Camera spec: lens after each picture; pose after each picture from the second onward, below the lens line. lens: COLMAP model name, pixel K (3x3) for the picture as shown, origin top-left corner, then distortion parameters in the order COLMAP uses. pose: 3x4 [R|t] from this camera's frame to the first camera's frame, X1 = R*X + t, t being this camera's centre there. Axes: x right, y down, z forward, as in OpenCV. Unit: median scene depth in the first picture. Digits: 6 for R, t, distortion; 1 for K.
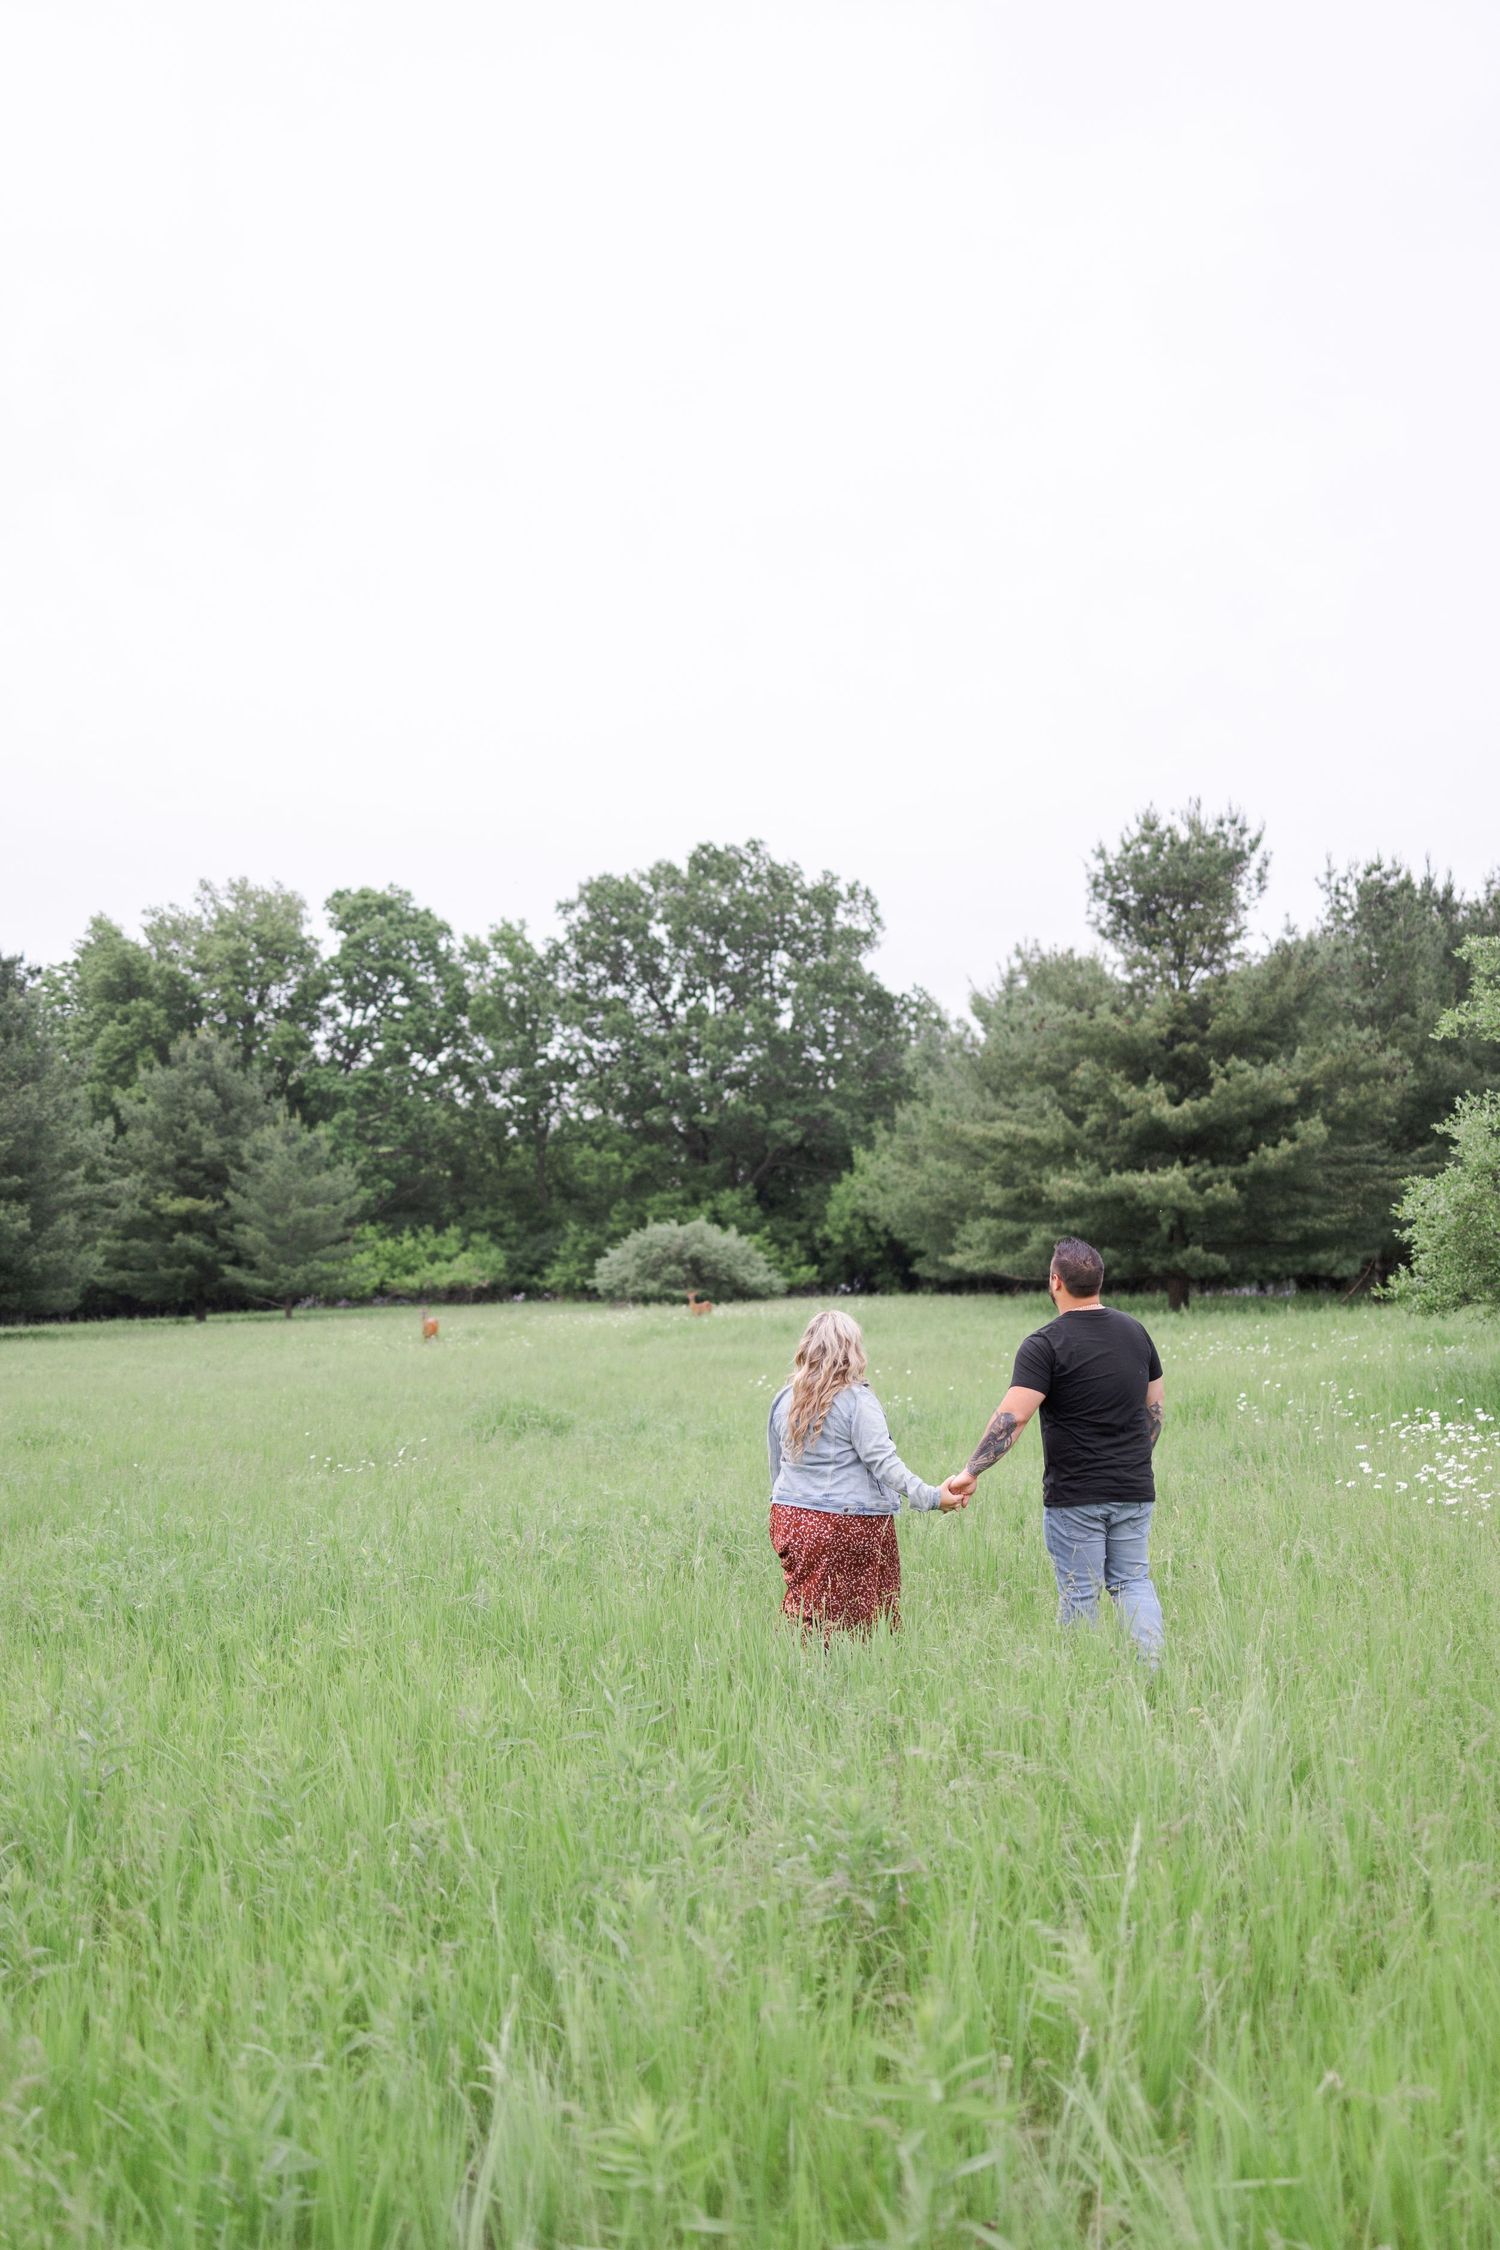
lens RADIAL K [[2640.8, 0, 690.0], [0, 2640.8, 1037.5], [0, 0, 1]] dist [0.078213, -0.152532]
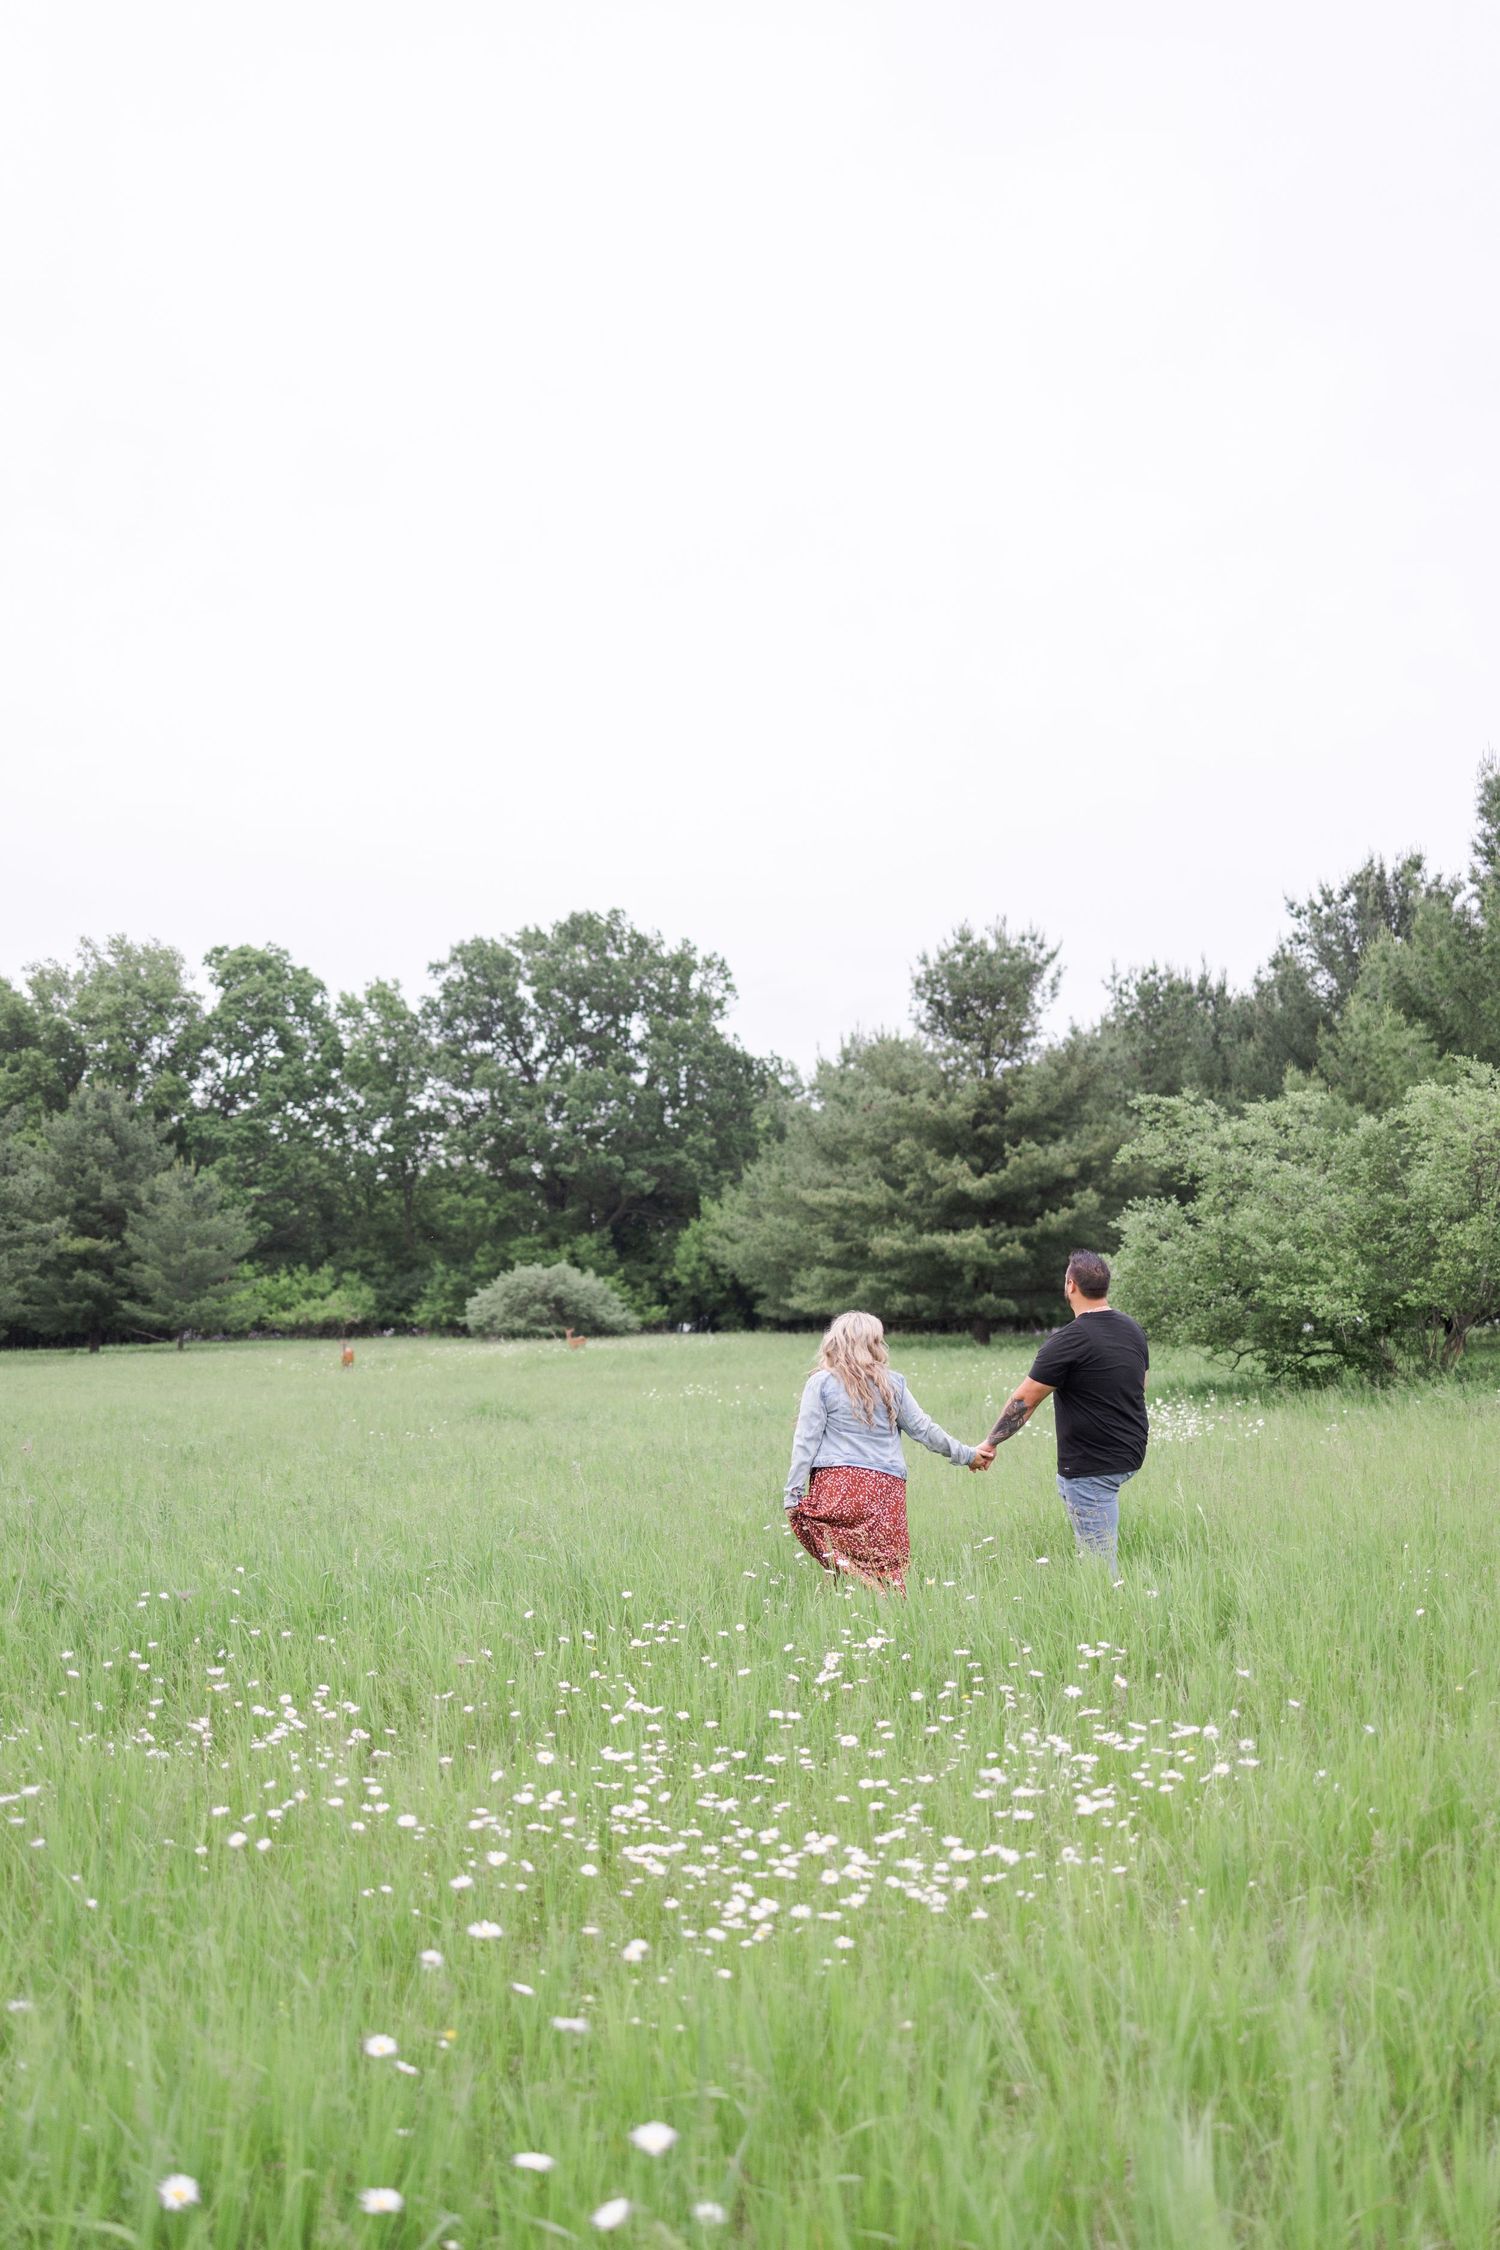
lens RADIAL K [[2691.4, 0, 752.8], [0, 2691.4, 1081.9], [0, 0, 1]] dist [0.019056, 0.002285]
pose [[0.996325, 0.015506, 0.084242, -0.012393], [-0.015864, 0.999868, 0.003593, -0.011065], [-0.084175, -0.004916, 0.996439, -0.115854]]
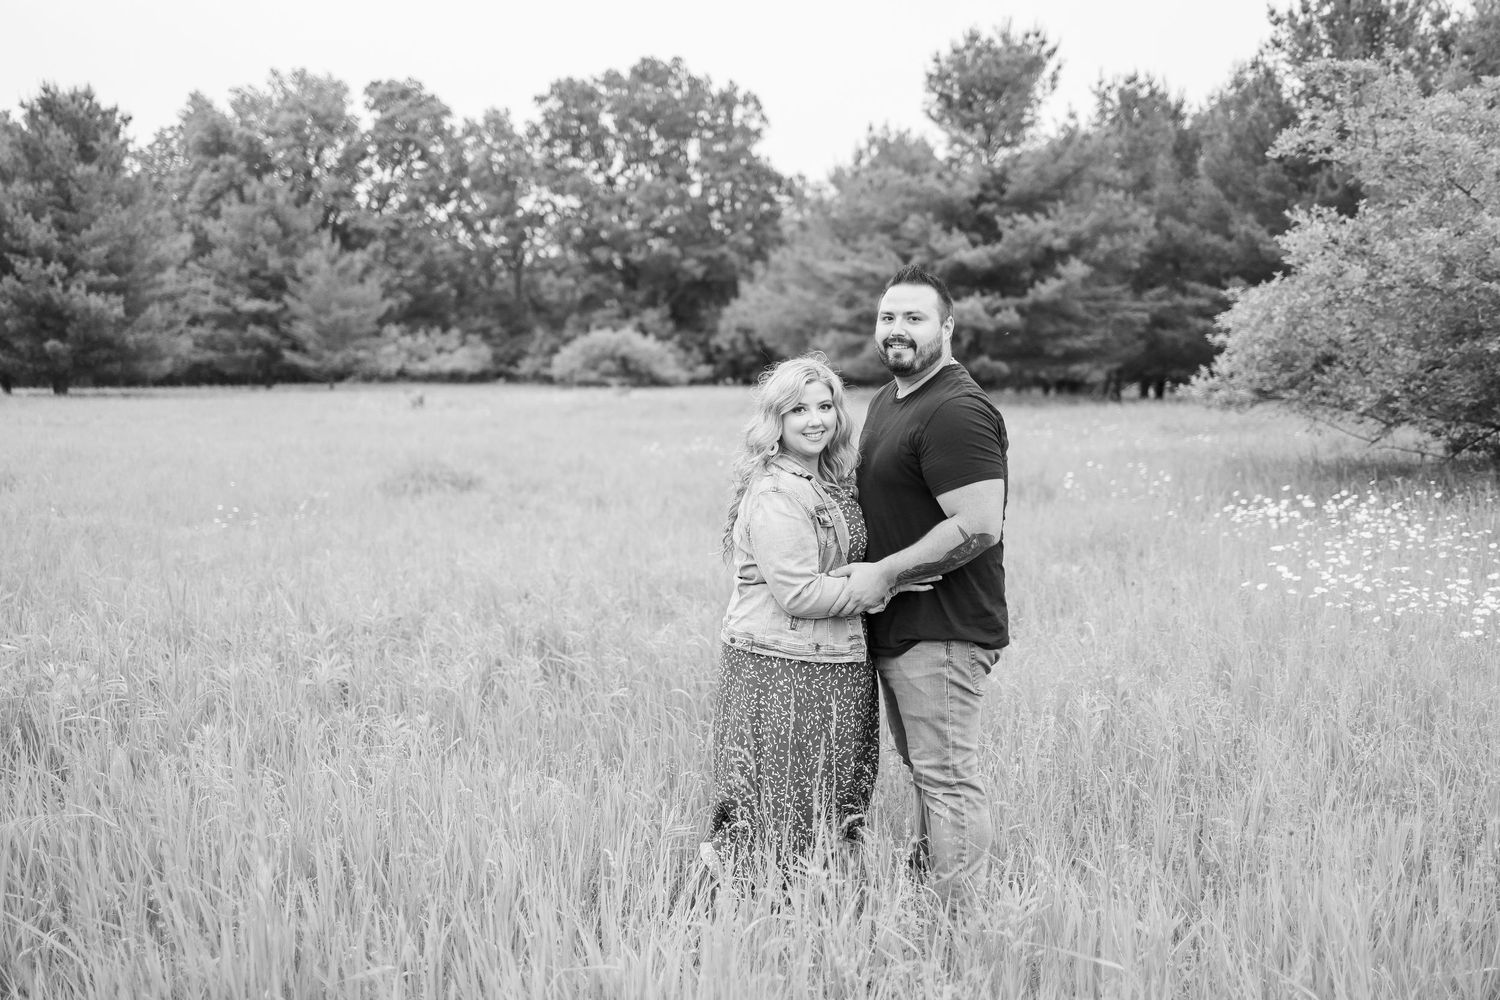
lens RADIAL K [[1749.3, 0, 744.7], [0, 1749.3, 531.7], [0, 0, 1]] dist [0.017831, -0.039578]
pose [[0.997344, 0.026693, 0.067774, 0.005069], [-0.038377, 0.983383, 0.177438, 0.007382], [-0.061911, -0.179567, 0.981796, 0.064226]]
